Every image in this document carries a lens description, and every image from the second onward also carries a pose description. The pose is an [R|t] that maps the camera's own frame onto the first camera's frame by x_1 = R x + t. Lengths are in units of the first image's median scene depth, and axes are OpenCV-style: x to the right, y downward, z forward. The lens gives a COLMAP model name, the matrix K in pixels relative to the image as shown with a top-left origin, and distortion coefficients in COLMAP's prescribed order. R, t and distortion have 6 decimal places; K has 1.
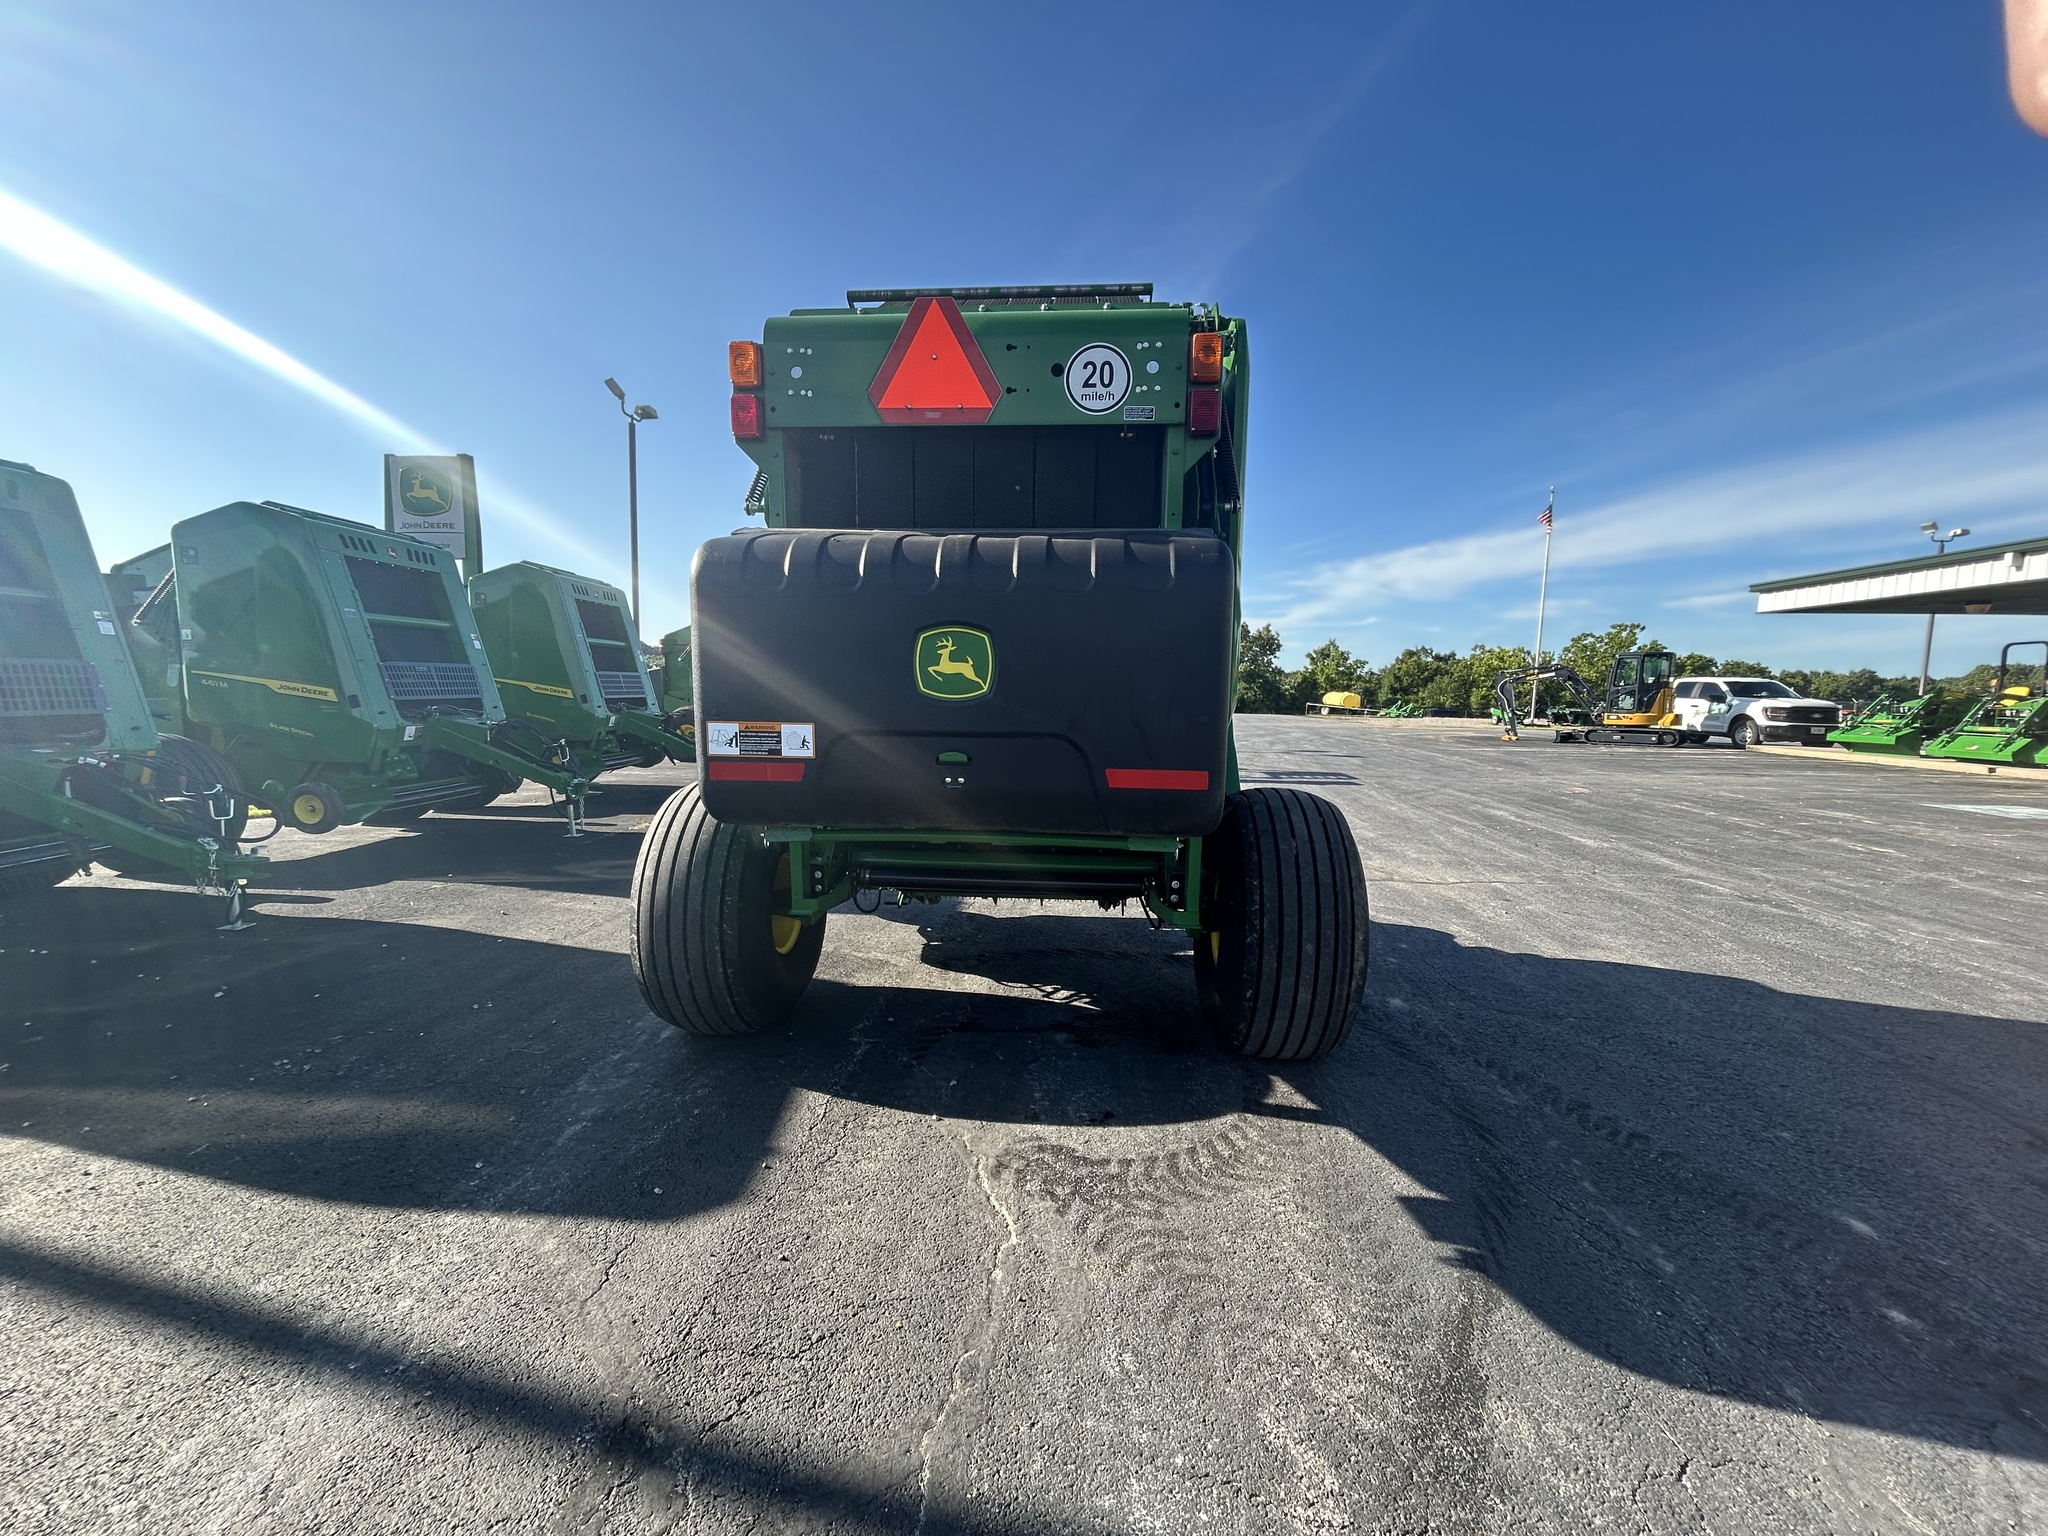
lens RADIAL K [[827.6, 0, 1023.9], [0, 827.6, 774.6], [0, 0, 1]] dist [-0.005327, 0.001156]
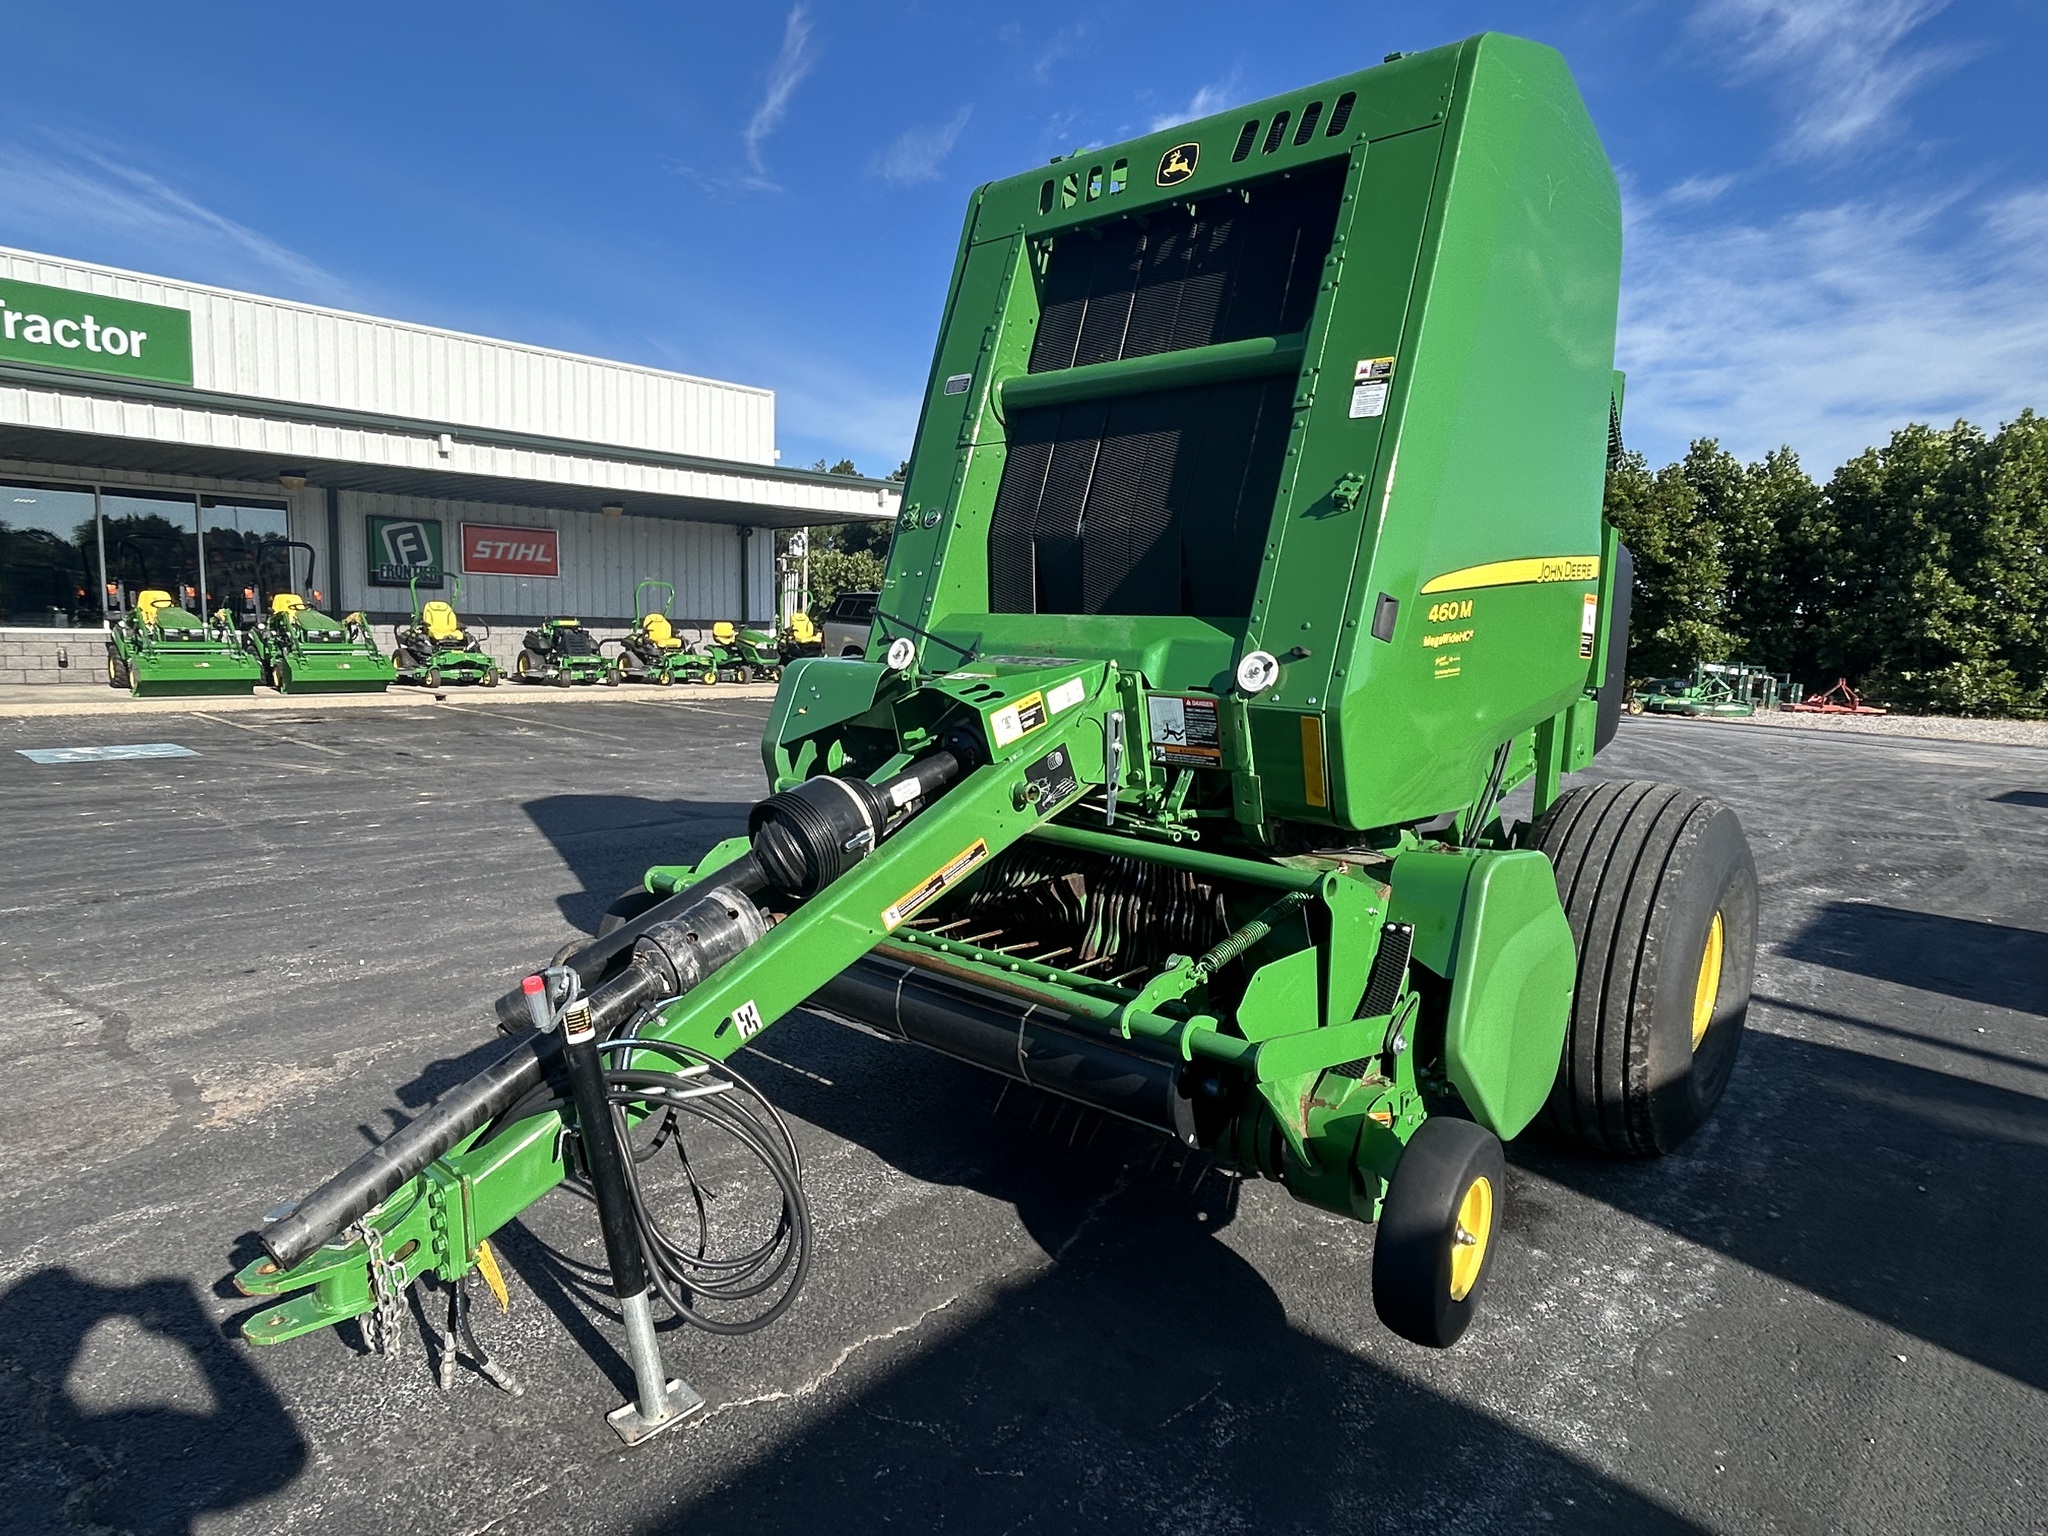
lens RADIAL K [[1216.2, 0, 1028.8], [0, 1216.2, 776.0], [0, 0, 1]] dist [-0.008947, 0.005850]
pose [[-0.789551, -0.107622, 0.604174, -0.682953], [0.030232, 0.976486, 0.213451, -0.289073], [-0.612940, 0.186796, -0.767732, 2.565276]]
